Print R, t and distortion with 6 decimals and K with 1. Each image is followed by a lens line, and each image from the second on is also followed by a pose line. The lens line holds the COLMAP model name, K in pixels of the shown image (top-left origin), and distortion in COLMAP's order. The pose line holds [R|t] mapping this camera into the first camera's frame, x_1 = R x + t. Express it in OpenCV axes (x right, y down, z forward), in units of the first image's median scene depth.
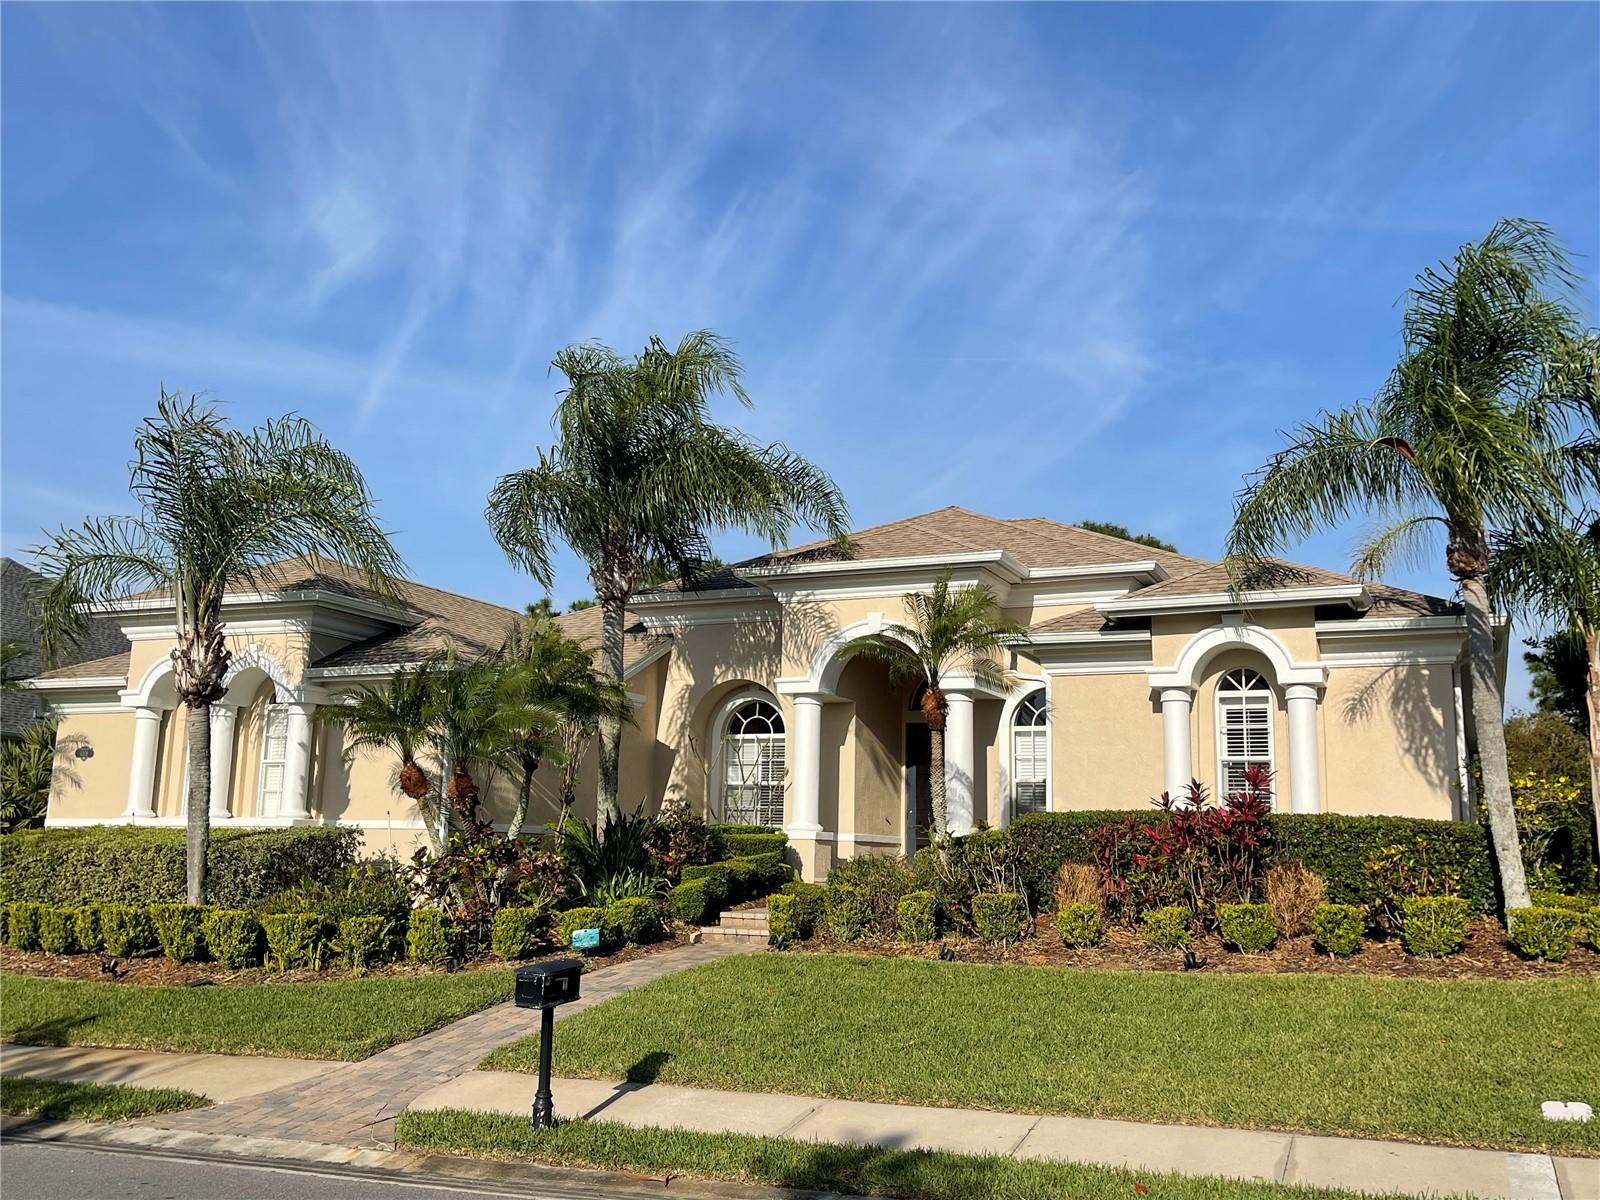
lens RADIAL K [[1429.6, 0, 800.0], [0, 1429.6, 600.0], [0, 0, 1]] dist [0.050471, 0.000343]
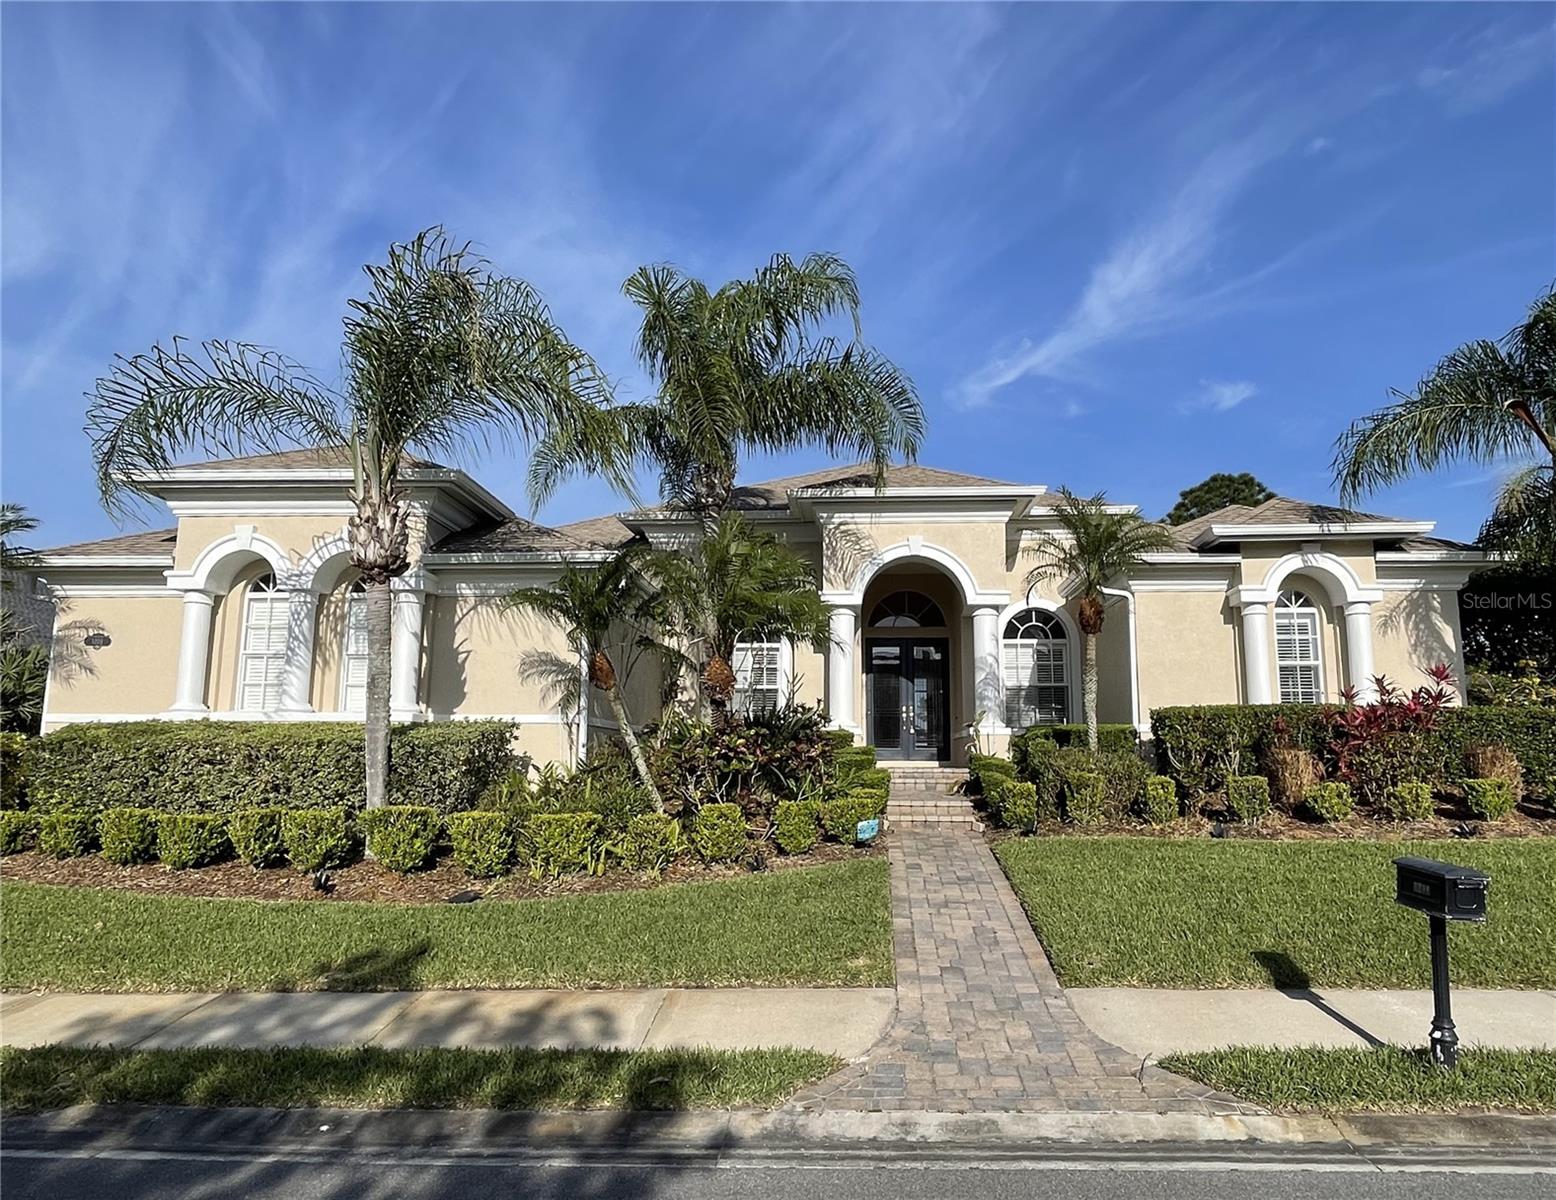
lens RADIAL K [[1029.9, 0, 801.8], [0, 1029.9, 597.1], [0, 0, 1]] dist [0.037014, -0.065378]
pose [[0.935914, 0.039734, 0.349980, -0.378999], [-0.048274, 0.998711, 0.015709, 0.057876], [-0.348904, -0.031597, 0.936626, 0.306568]]
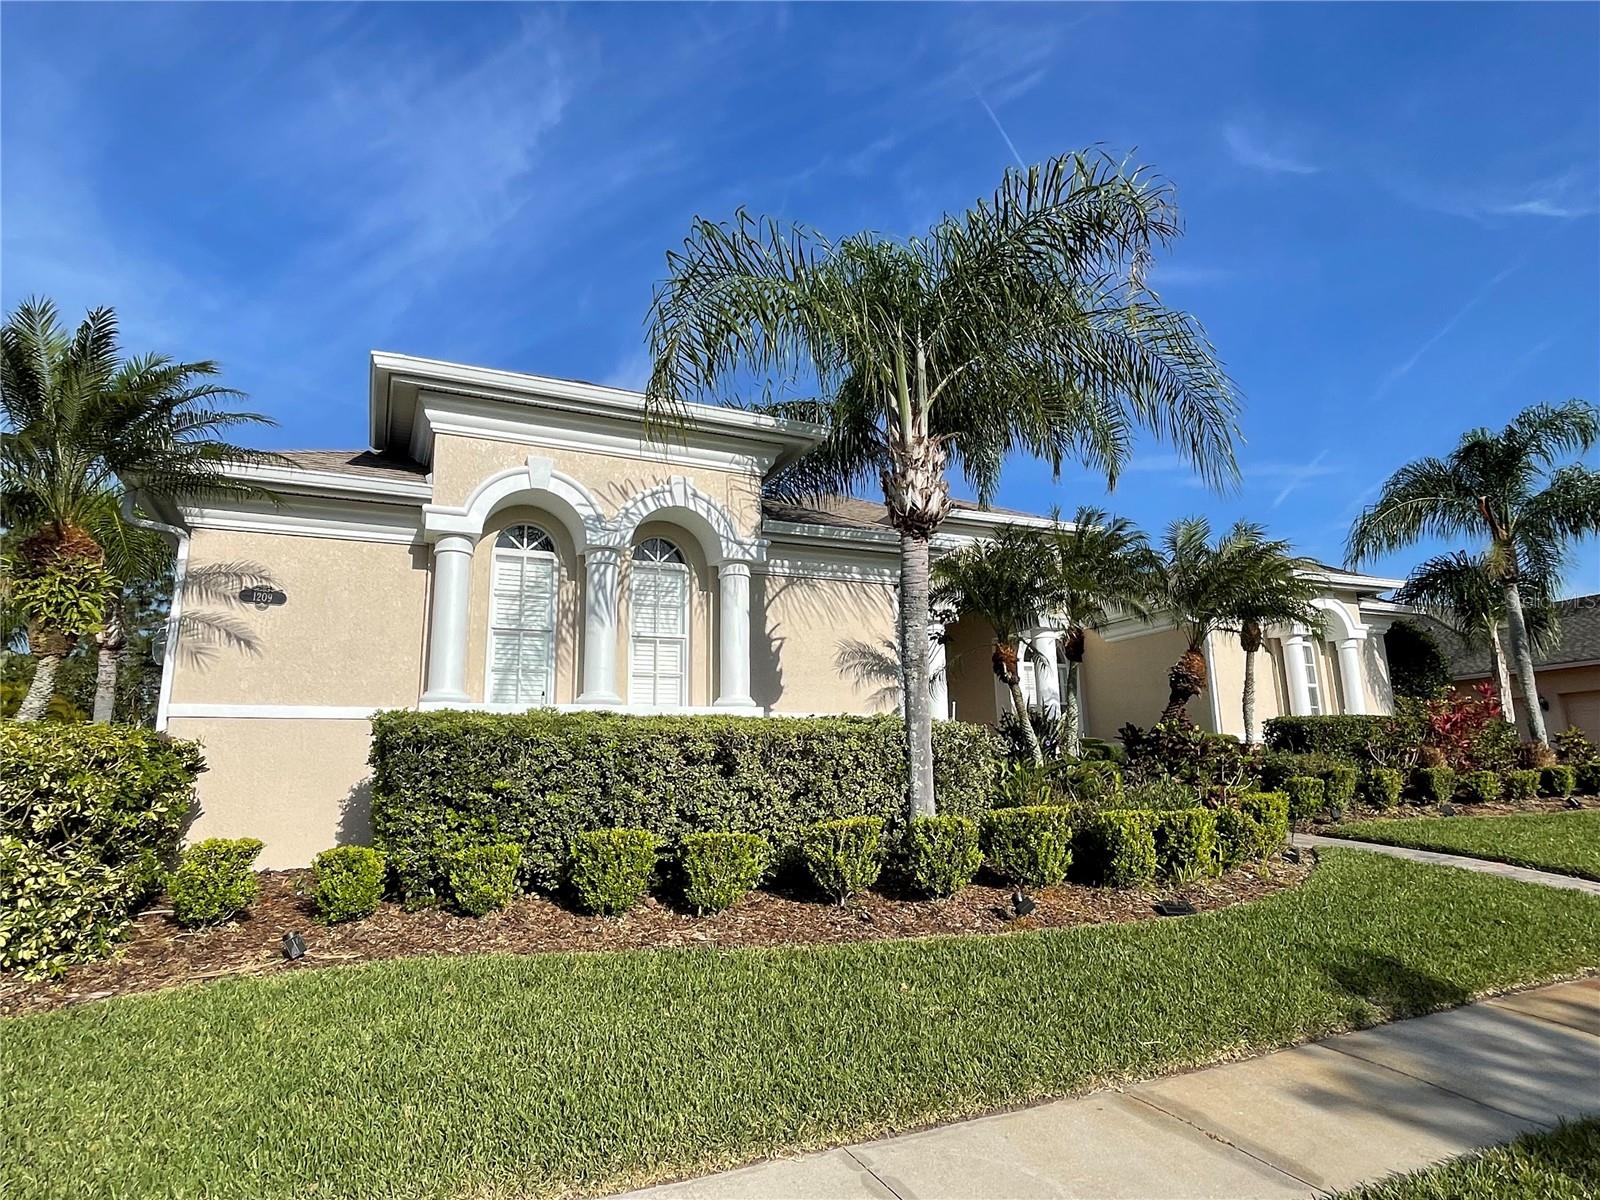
lens RADIAL K [[925.5, 0, 800.0], [0, 925.5, 600.0], [0, 0, 1]] dist [-0.003855, -0.001173]
pose [[0.666189, 0.119307, 0.736178, -0.764766], [-0.096669, 0.992607, -0.073386, 0.138385], [-0.739491, -0.022277, 0.672798, 0.696302]]
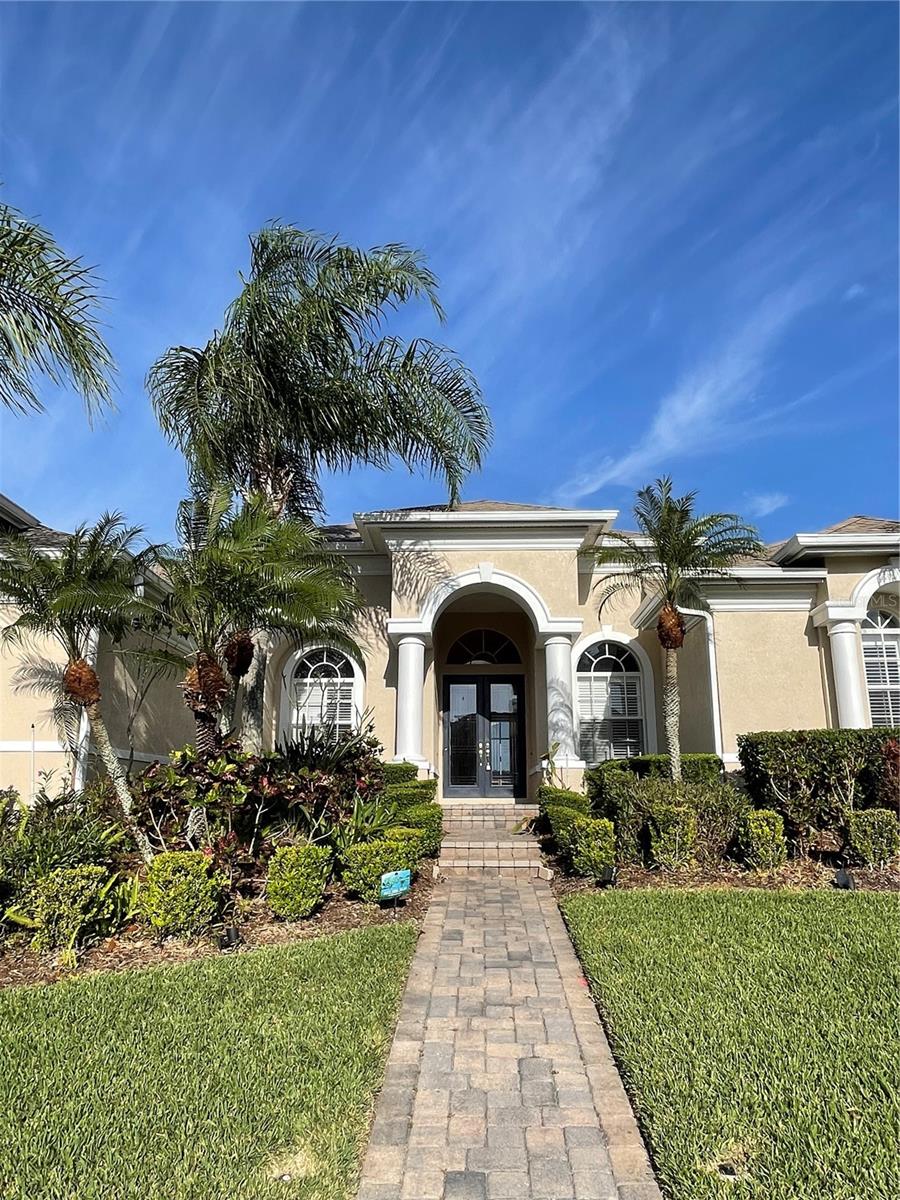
lens RADIAL K [[813.4, 0, 450.0], [0, 813.4, 600.0], [0, 0, 1]] dist [0.003510, -0.002103]
pose [[0.923936, 0.073481, 0.375424, -0.249470], [-0.049837, 0.996136, -0.072320, 0.100646], [-0.379288, 0.048109, 0.924027, 0.504232]]
